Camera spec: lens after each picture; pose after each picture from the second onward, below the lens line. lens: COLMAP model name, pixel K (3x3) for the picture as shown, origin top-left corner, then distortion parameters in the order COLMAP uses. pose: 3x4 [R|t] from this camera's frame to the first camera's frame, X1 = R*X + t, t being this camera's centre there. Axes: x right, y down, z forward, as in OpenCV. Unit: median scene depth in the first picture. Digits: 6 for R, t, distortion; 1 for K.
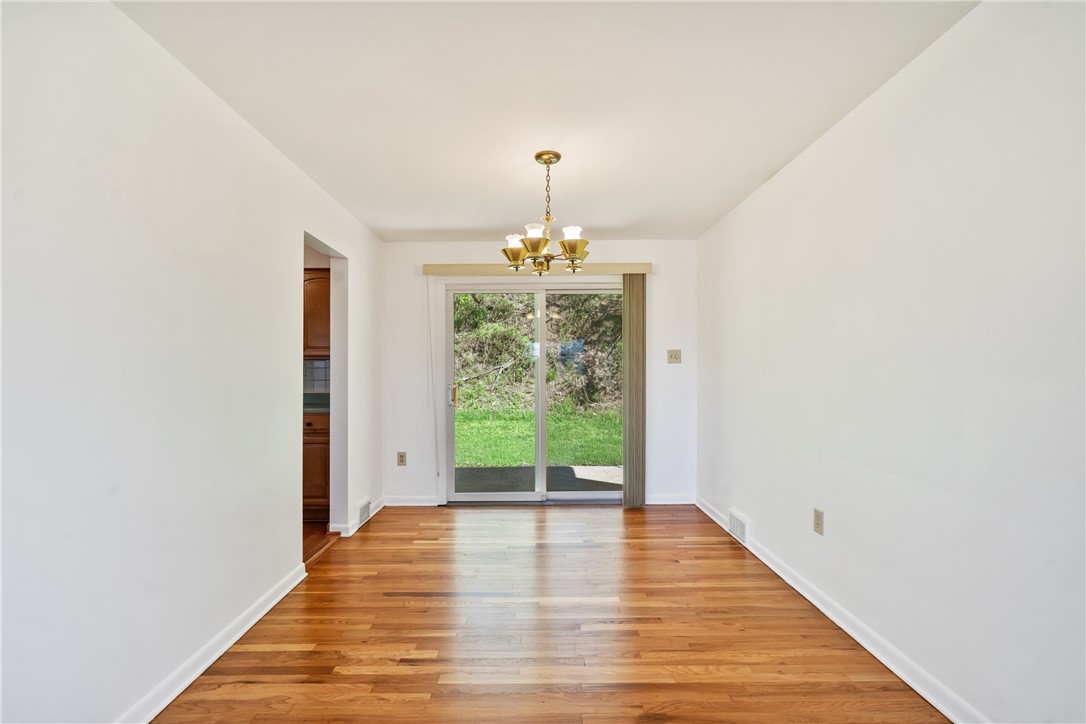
lens RADIAL K [[499.0, 0, 535.0], [0, 499.0, 375.7], [0, 0, 1]] dist [-0.001379, -0.000196]
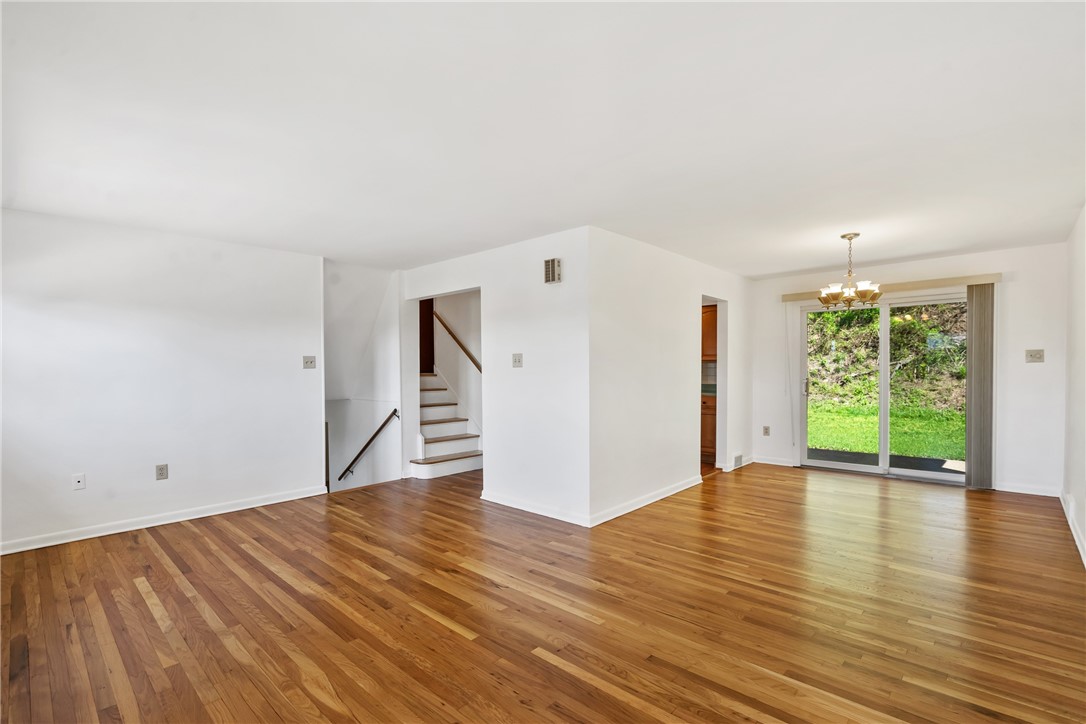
lens RADIAL K [[499.0, 0, 535.0], [0, 499.0, 375.7], [0, 0, 1]] dist [-0.001379, -0.000196]
pose [[0.728079, 0.007646, -0.685451, 0.242547], [-0.000383, 0.999942, 0.010746, -0.007830], [0.685493, -0.007562, 0.728040, -0.525121]]
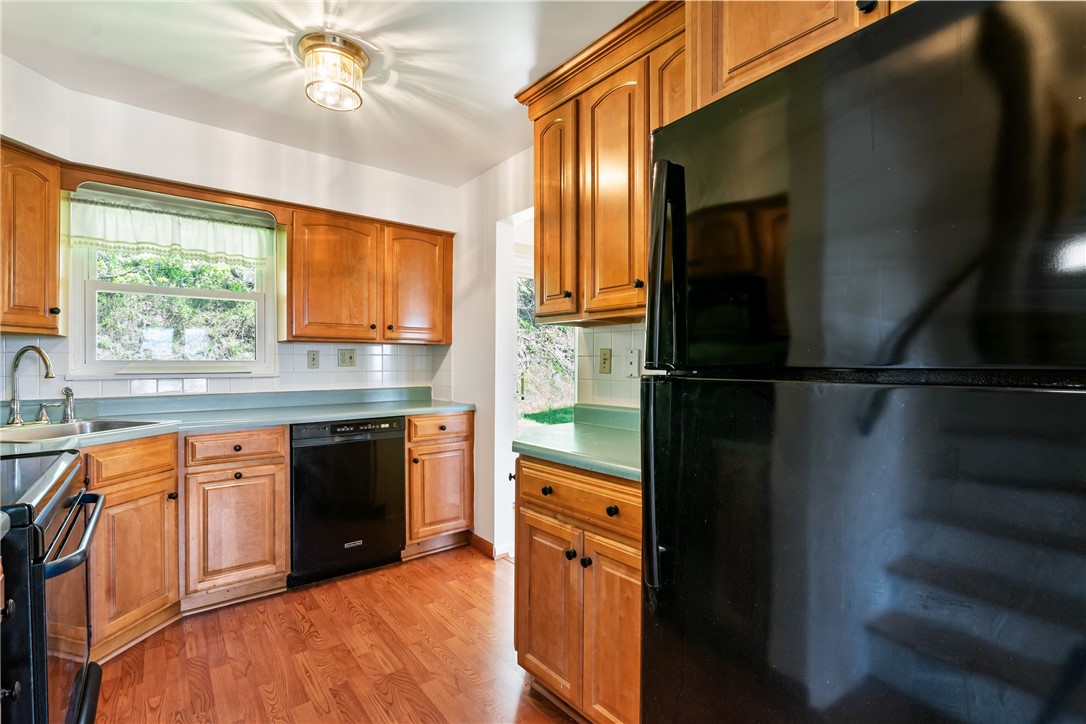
lens RADIAL K [[489.3, 0, 545.3], [0, 489.3, 363.1], [0, 0, 1]] dist [-0.002535, 0.000002]
pose [[0.781372, 0.003453, 0.624056, -0.723375], [0.002933, 0.999953, -0.009205, 0.004267], [-0.624059, 0.009023, 0.781325, 0.270155]]
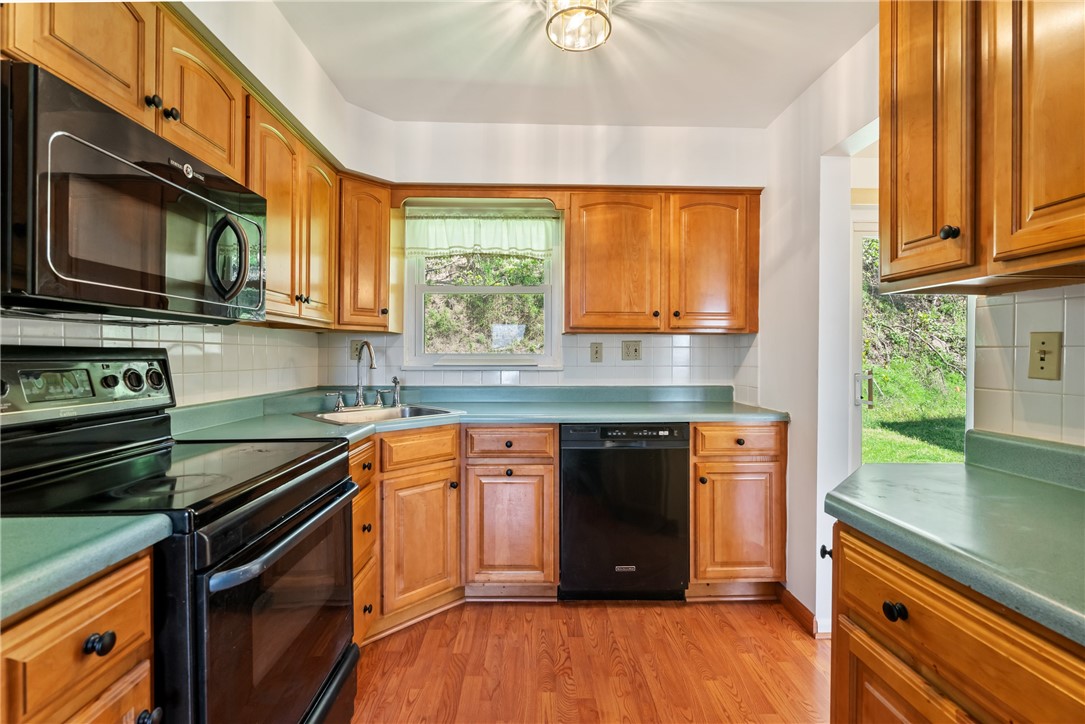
lens RADIAL K [[495.3, 0, 538.5], [0, 495.3, 354.8], [0, 0, 1]] dist [-0.003855, 0.000254]
pose [[0.999786, 0.007036, 0.019448, -0.632593], [-0.006853, 0.999932, -0.009469, 0.001340], [-0.019513, 0.009333, 0.999766, 0.371319]]
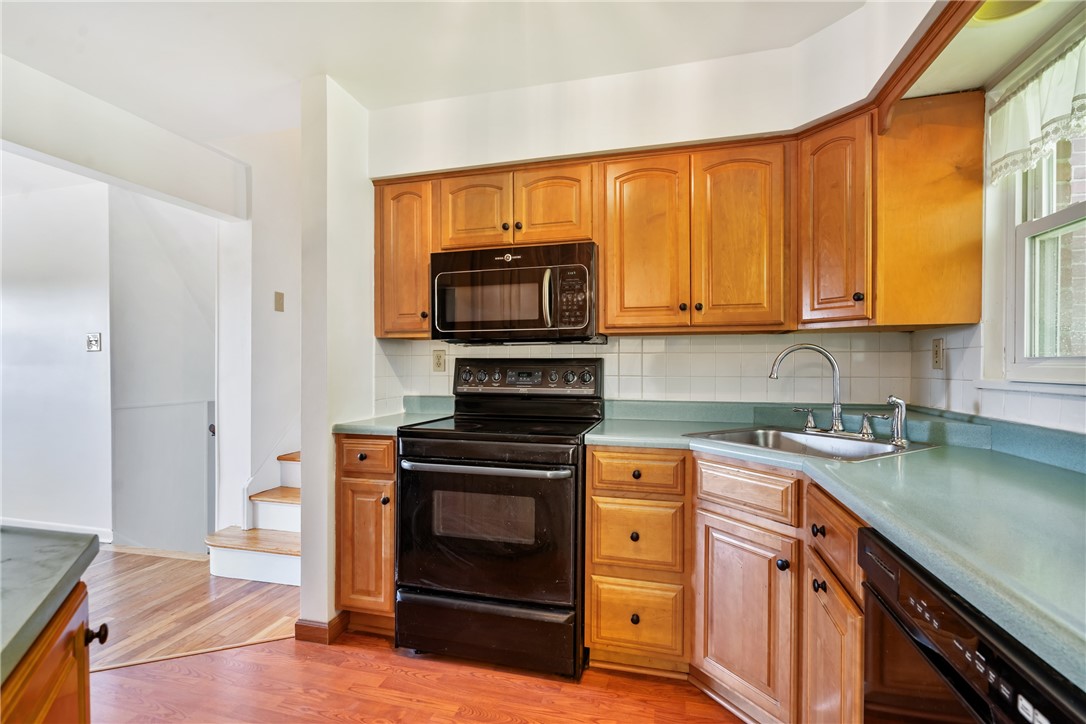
lens RADIAL K [[496.2, 0, 538.5], [0, 496.2, 365.5], [0, 0, 1]] dist [-0.000758, -0.000030]
pose [[-0.266346, 0.007281, -0.963850, -0.354555], [-0.005564, 0.999943, 0.009091, -0.000783], [0.963862, 0.007784, -0.266290, 0.816402]]
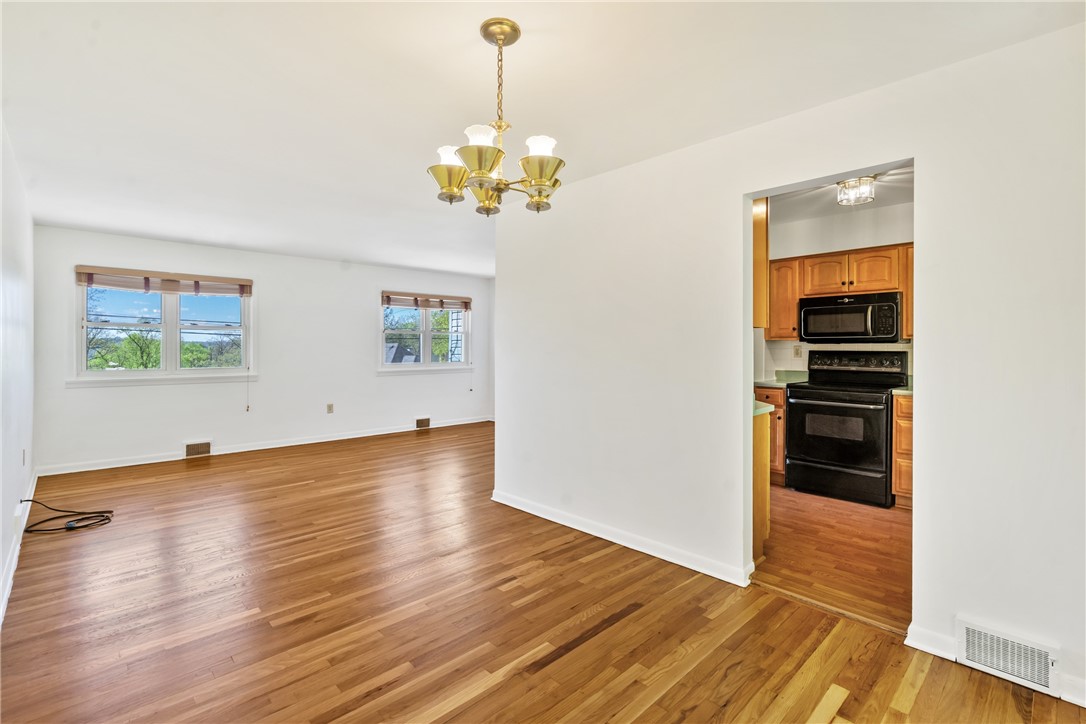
lens RADIAL K [[499.4, 0, 539.4], [0, 499.4, 346.8], [0, 0, 1]] dist [-0.000745, 0.000250]
pose [[-0.727347, 0.003369, -0.686262, 0.275790], [-0.003992, 0.999950, 0.009139, -0.019092], [0.686259, 0.009387, -0.727297, 0.953060]]
